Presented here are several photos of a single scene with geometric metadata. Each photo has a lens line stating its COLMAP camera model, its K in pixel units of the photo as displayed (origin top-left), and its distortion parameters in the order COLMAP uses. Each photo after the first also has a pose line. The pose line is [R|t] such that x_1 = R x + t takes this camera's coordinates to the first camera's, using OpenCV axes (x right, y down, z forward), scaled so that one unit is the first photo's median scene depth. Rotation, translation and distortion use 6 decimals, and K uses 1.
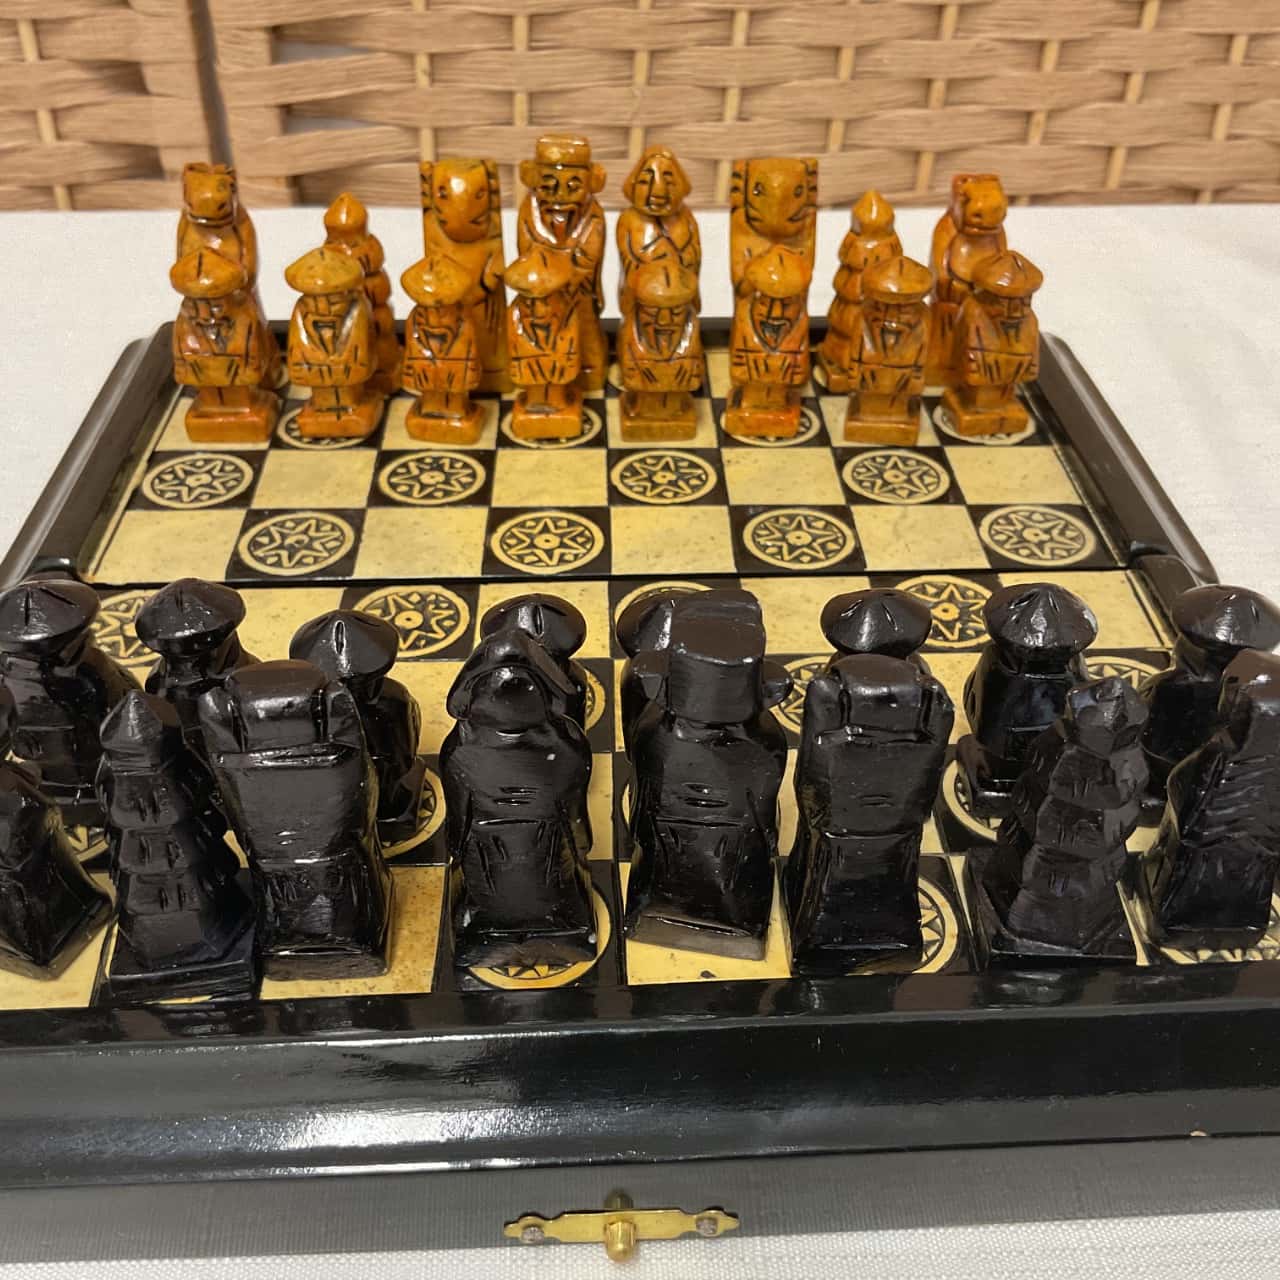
lens RADIAL K [[1496.5, 0, 655.5], [0, 1496.5, 630.7], [0, 0, 1]] dist [0.072522, 0.000000]
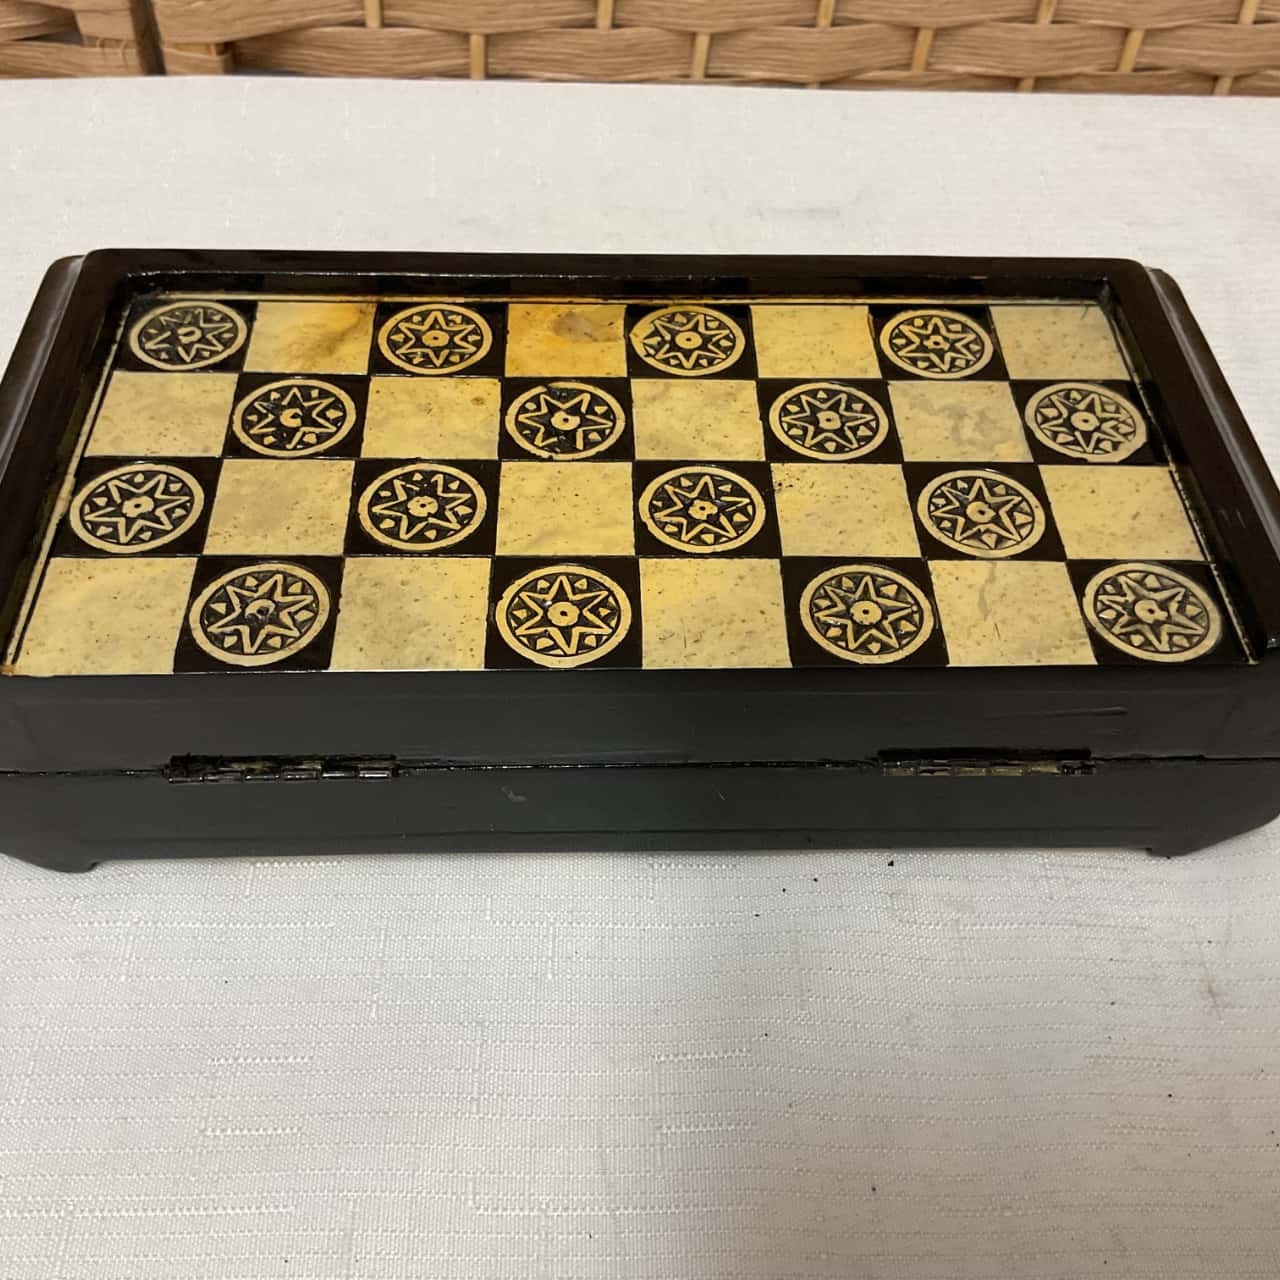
lens RADIAL K [[1496.5, 0, 651.3], [0, 1496.5, 637.0], [0, 0, 1]] dist [0.072522, 0.000000]
pose [[0.999671, 0.021594, 0.013821, -0.032735], [-0.024006, 0.977644, 0.208890, -0.207170], [-0.009001, -0.209153, 0.977841, 0.175027]]
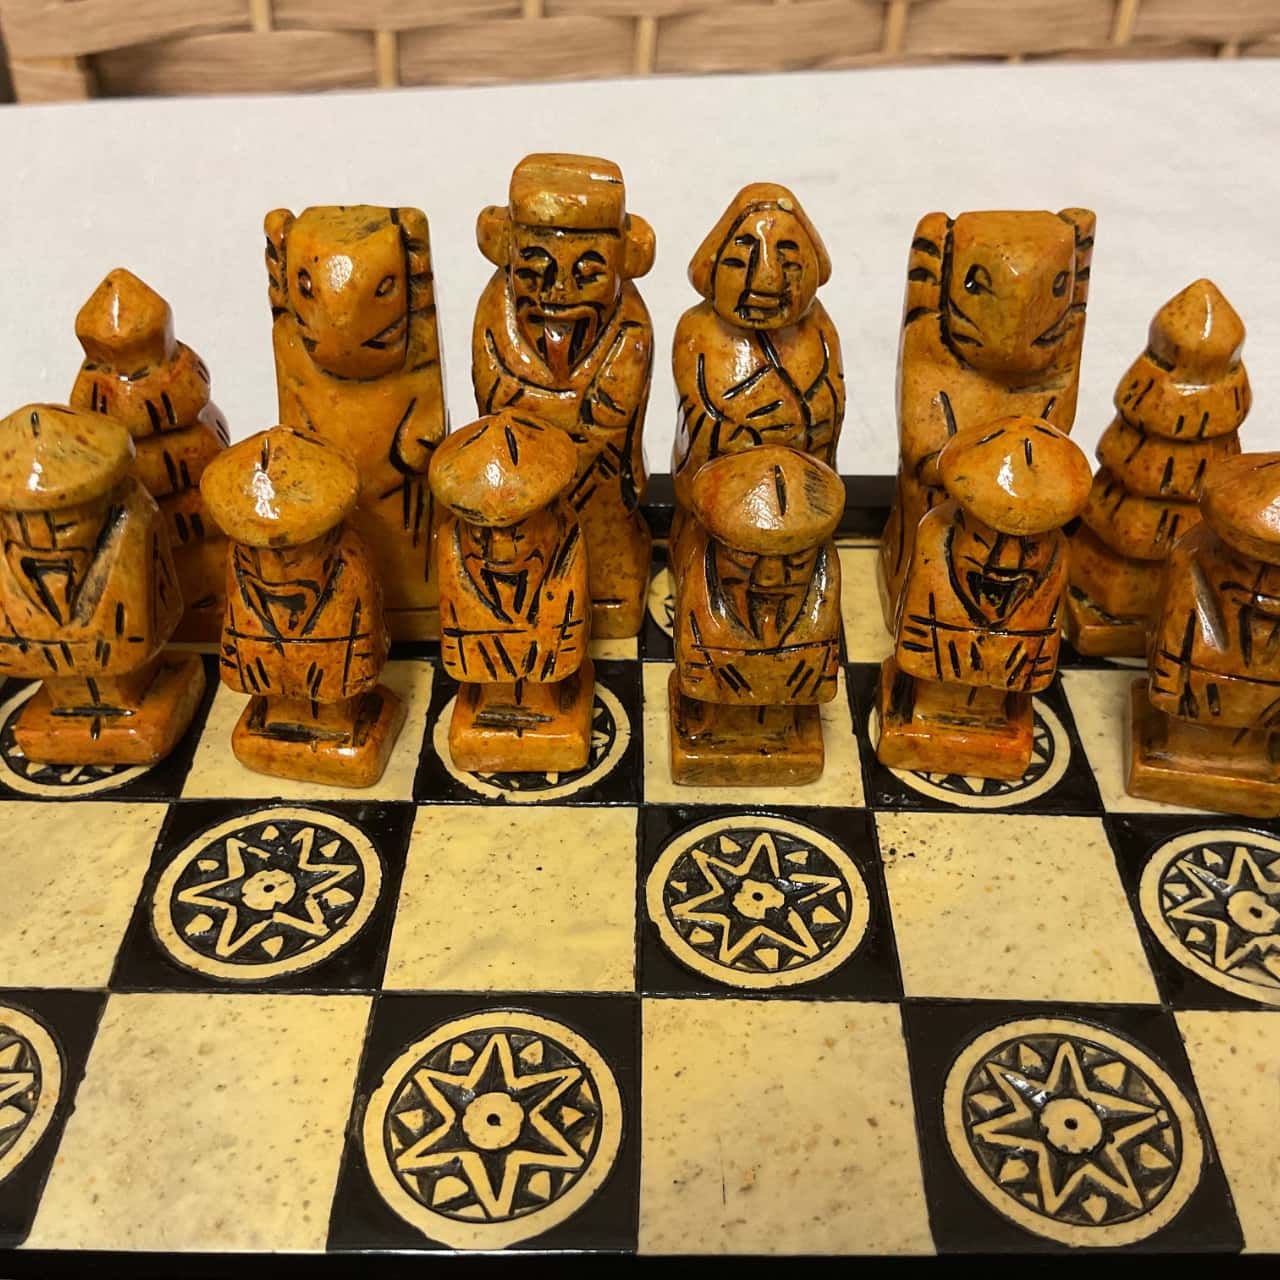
lens RADIAL K [[1496.5, 0, 645.7], [0, 1496.5, 633.9], [0, 0, 1]] dist [0.072522, 0.000000]
pose [[0.998978, 0.031190, -0.032716, -0.016858], [-0.029285, 0.997934, 0.057180, -0.213169], [0.034432, -0.056164, 0.997828, 0.533361]]
